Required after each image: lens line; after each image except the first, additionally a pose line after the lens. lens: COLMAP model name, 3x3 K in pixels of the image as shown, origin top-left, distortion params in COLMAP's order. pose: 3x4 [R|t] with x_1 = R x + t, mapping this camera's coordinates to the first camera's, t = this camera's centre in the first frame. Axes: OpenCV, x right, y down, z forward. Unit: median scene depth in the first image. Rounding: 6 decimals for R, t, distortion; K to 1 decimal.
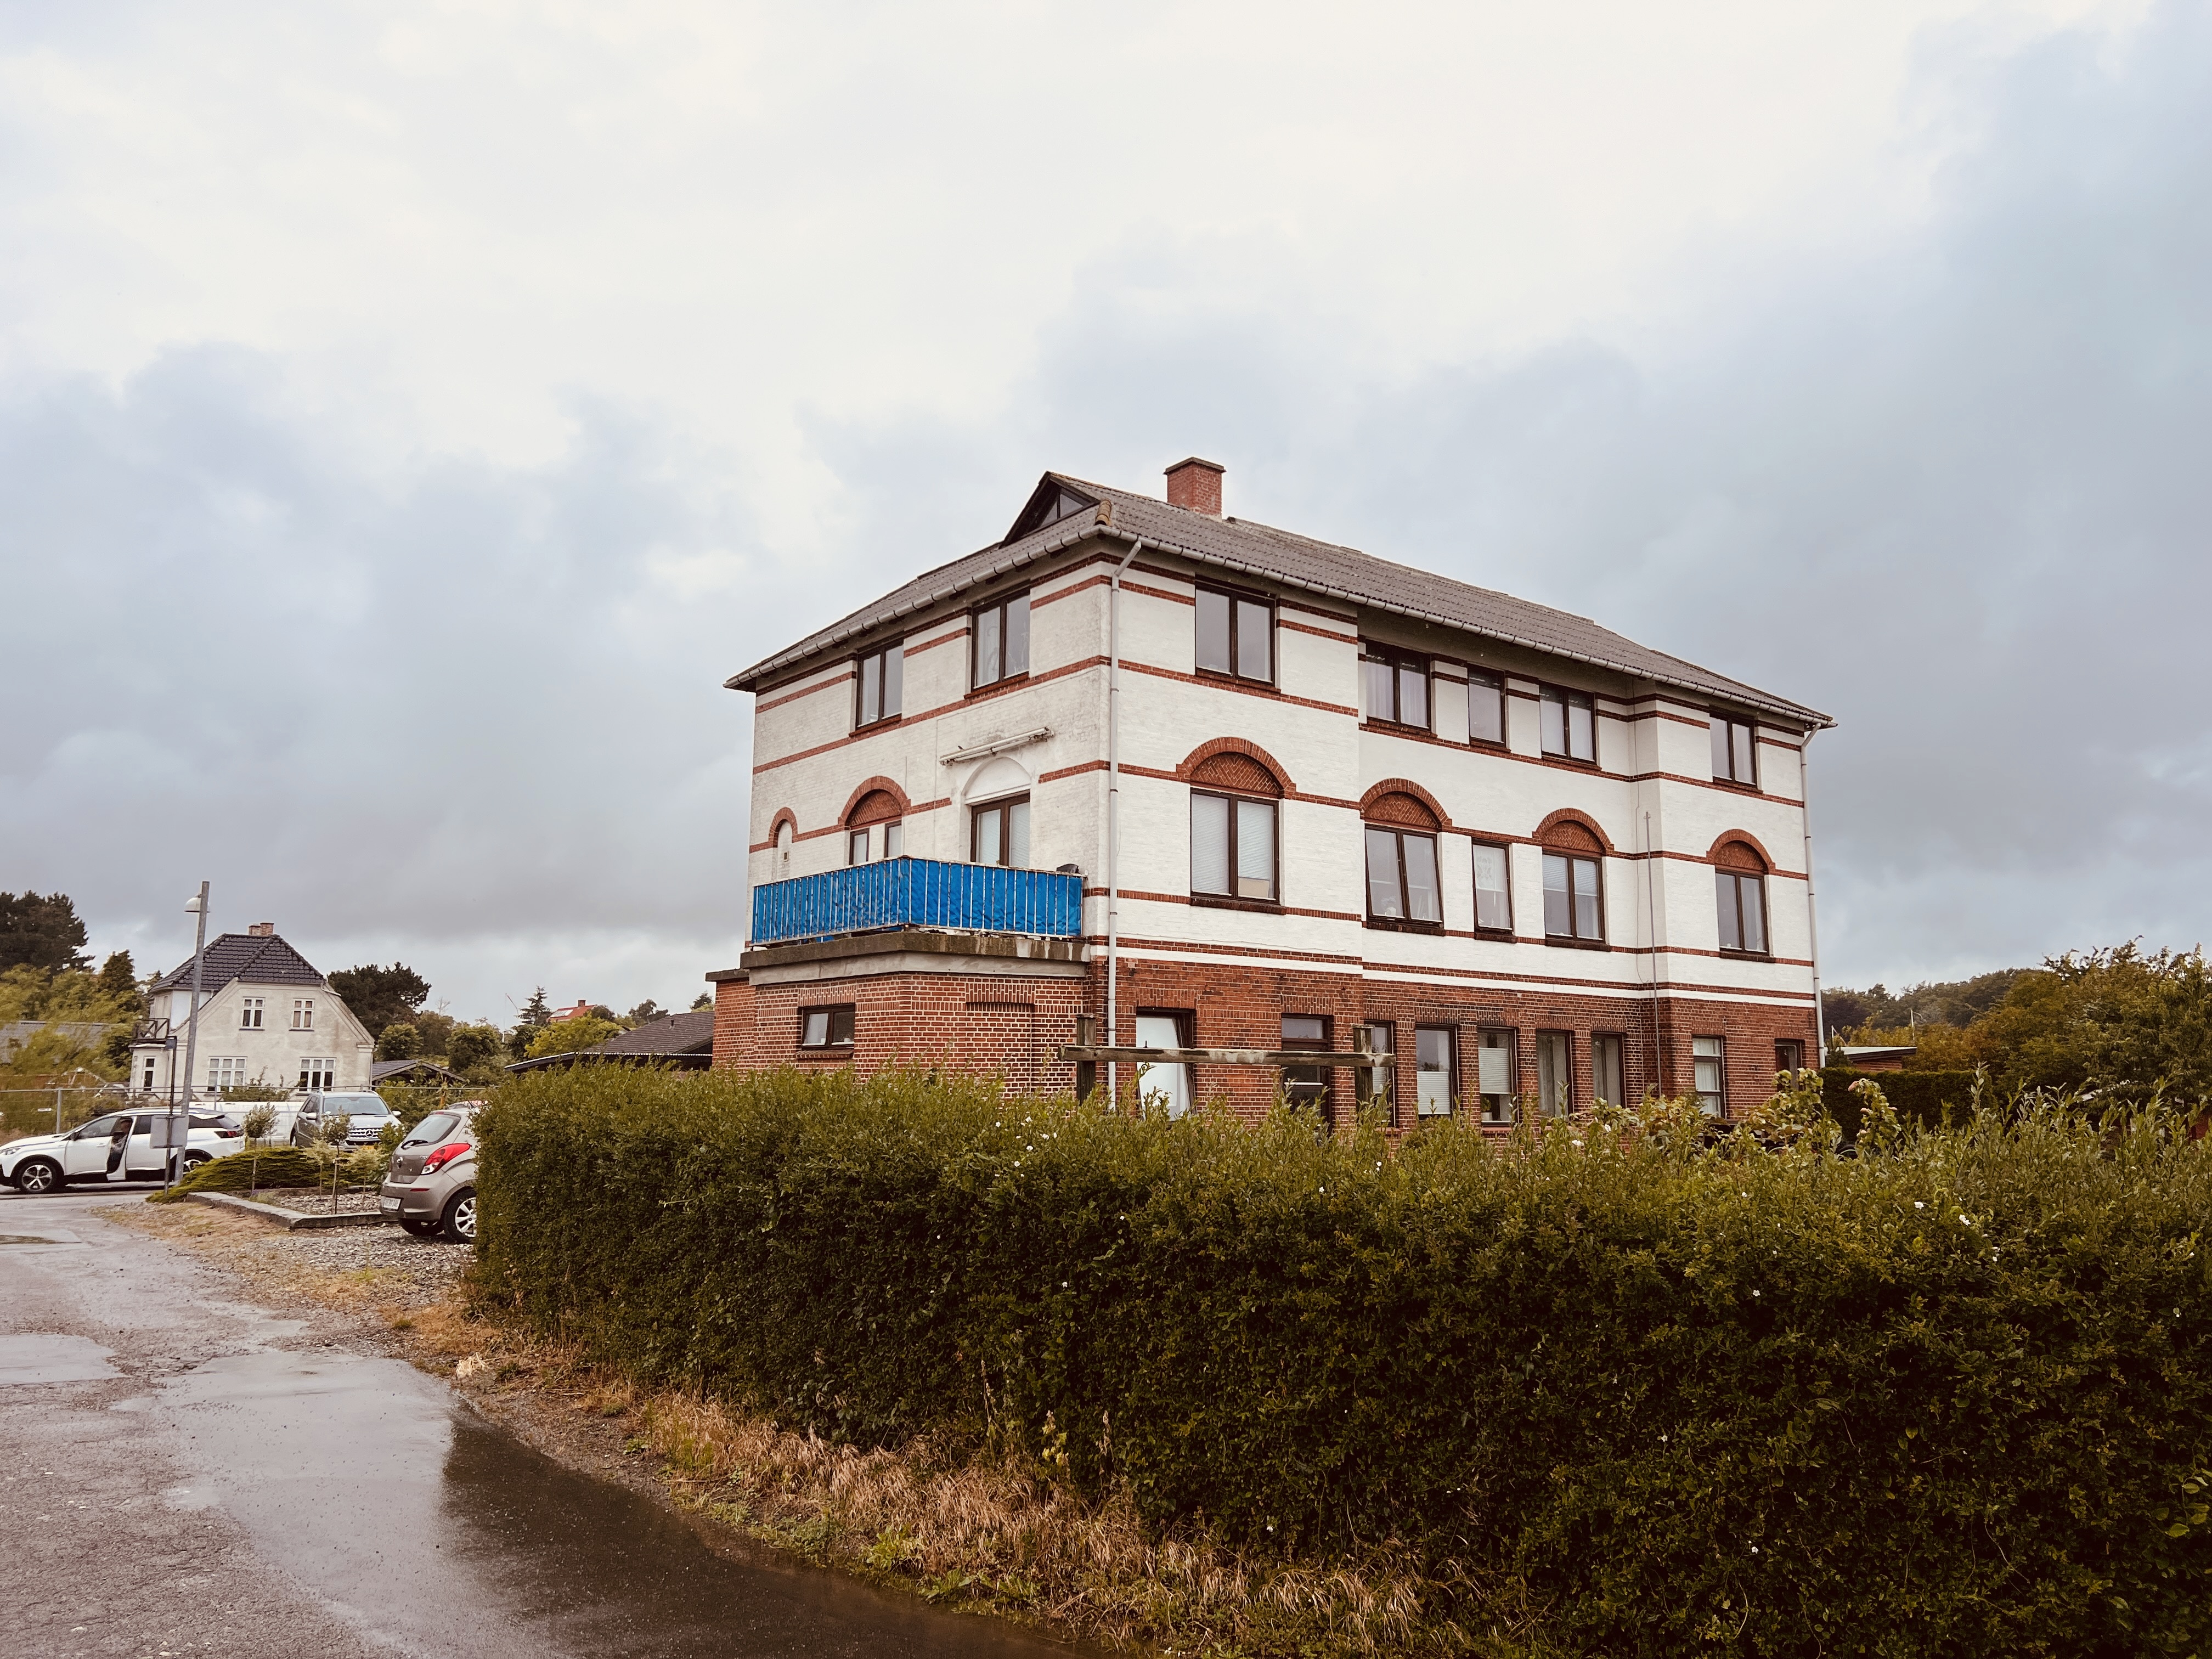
lens RADIAL K [[1669.3, 0, 1106.0], [0, 1669.3, 829.5], [0, 0, 1]] dist [0.122428, -0.273997]
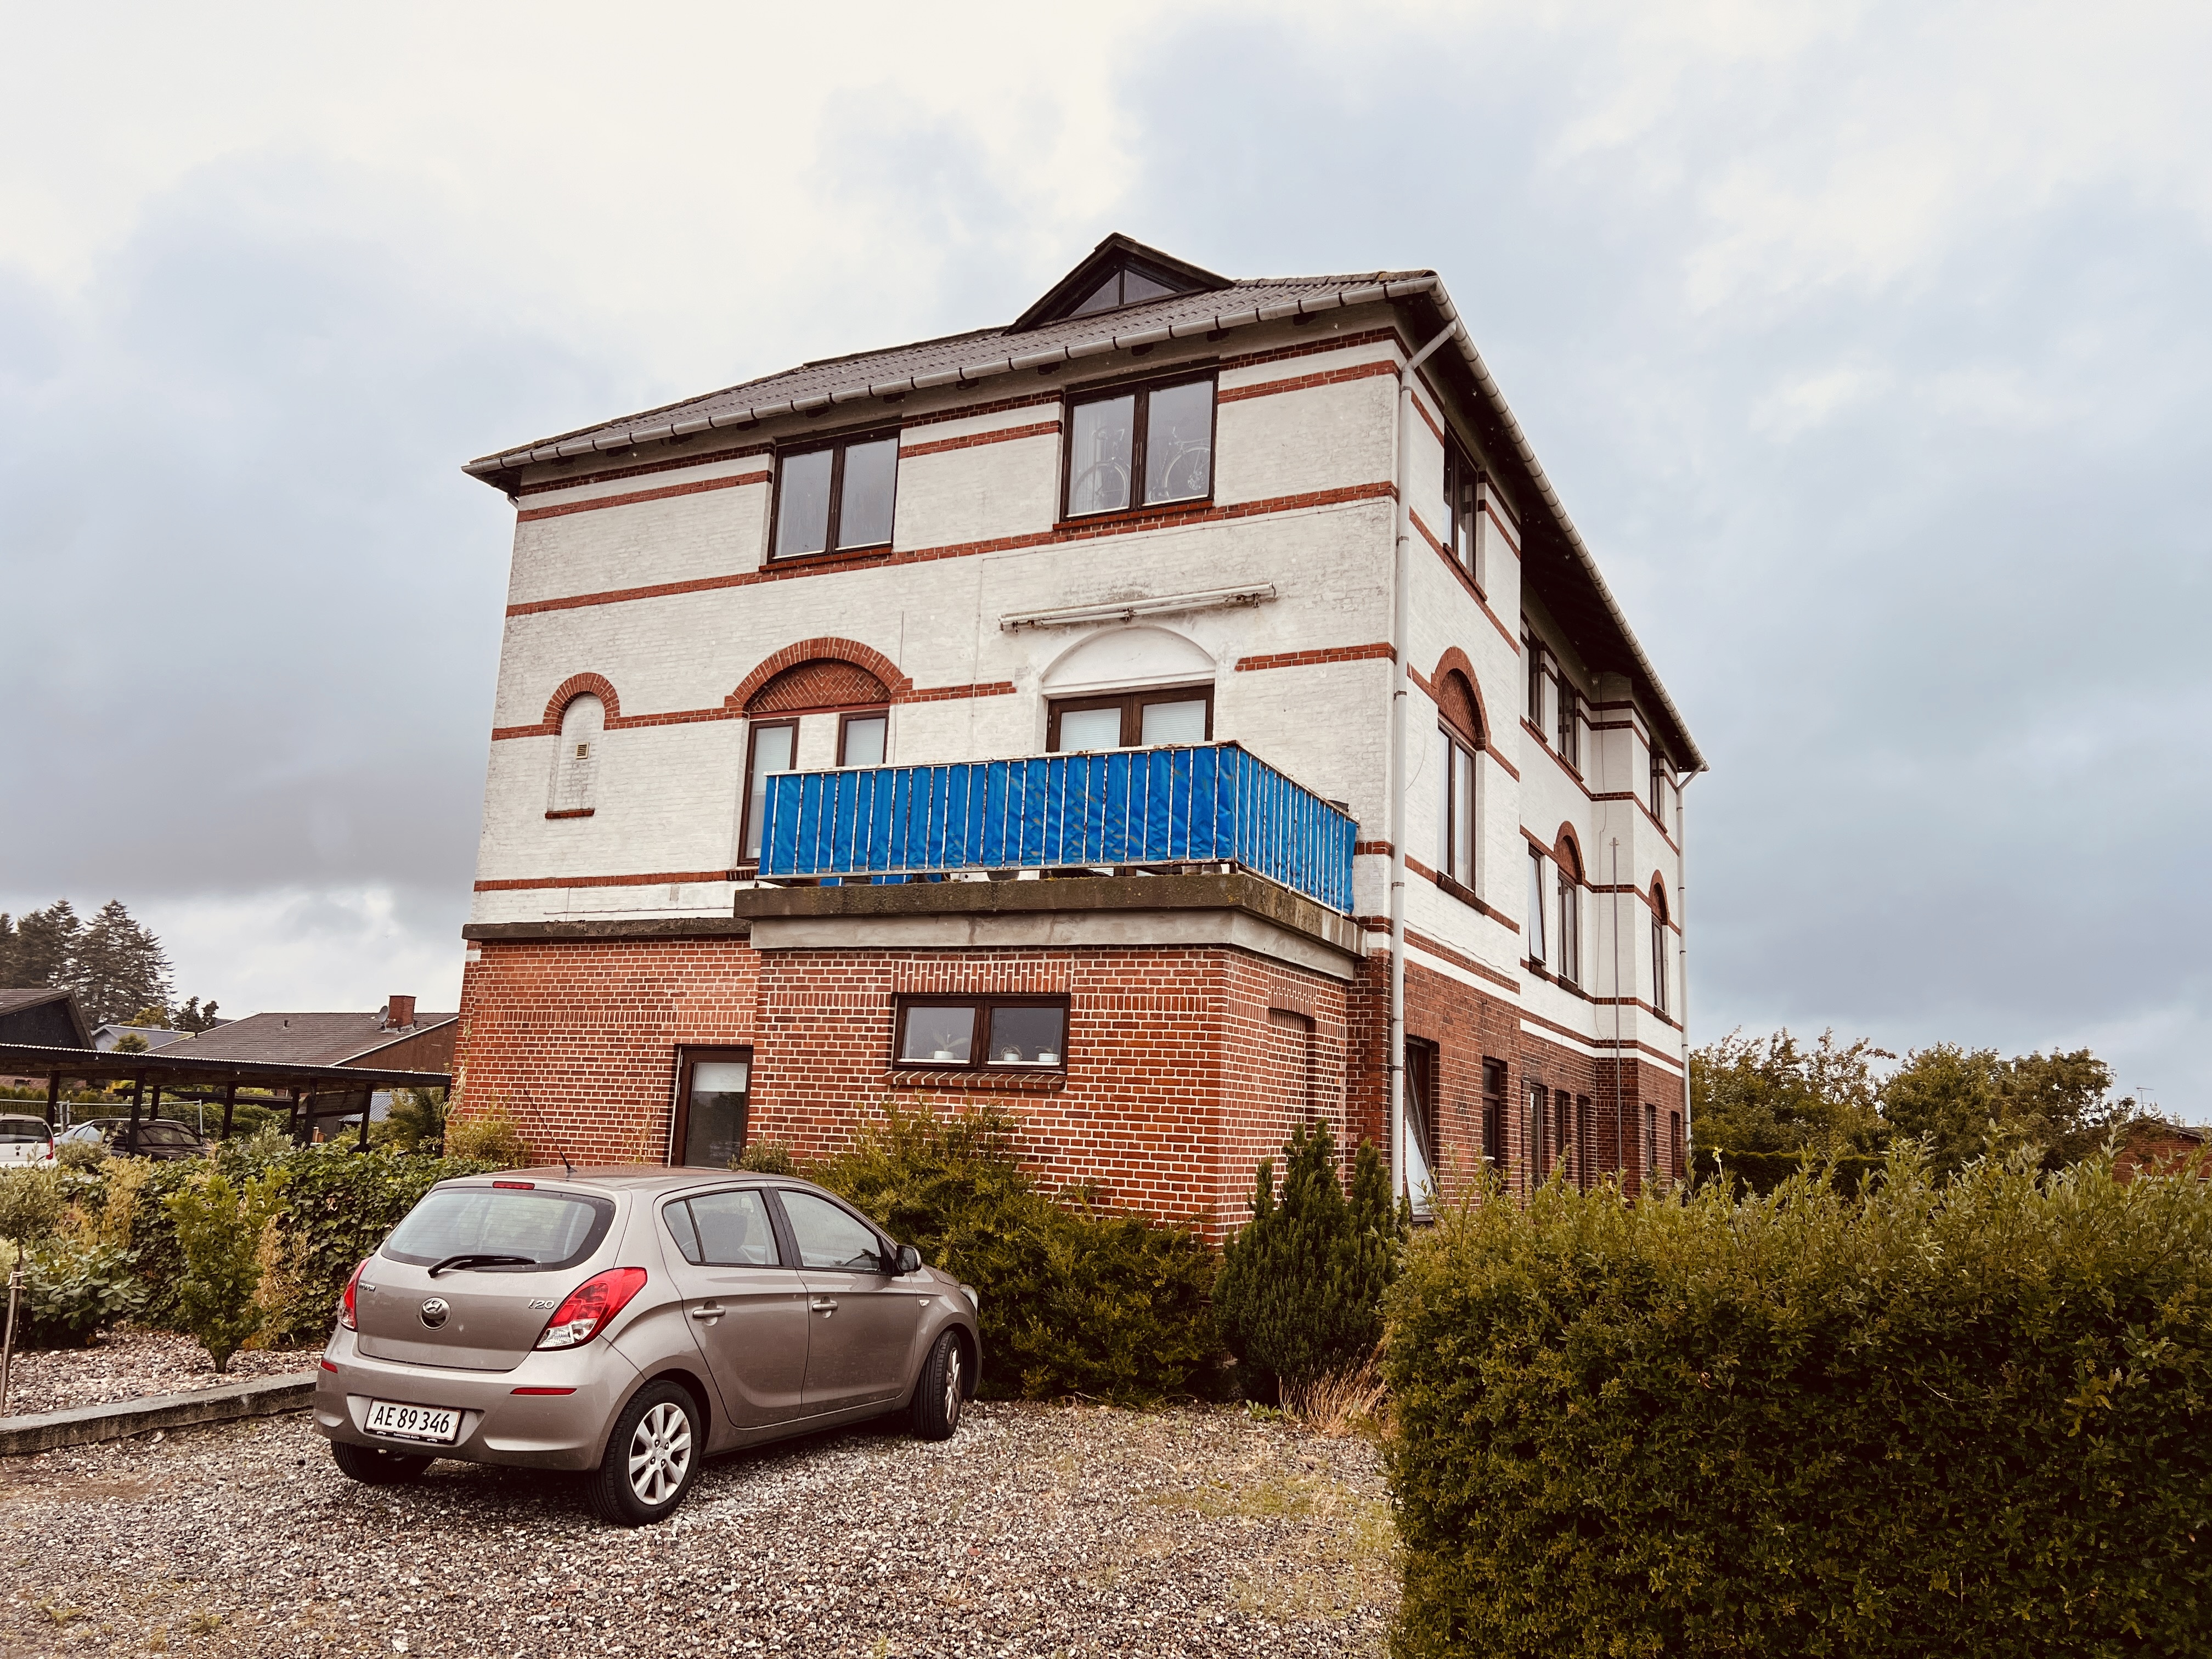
lens RADIAL K [[1666.4, 0, 1097.0], [0, 1666.4, 841.1], [0, 0, 1]] dist [0.170502, -0.532670]
pose [[0.902909, 0.112312, 0.414899, -0.314393], [-0.106315, 0.993621, -0.037607, 0.060272], [-0.416476, -0.010154, 0.909090, 0.404276]]
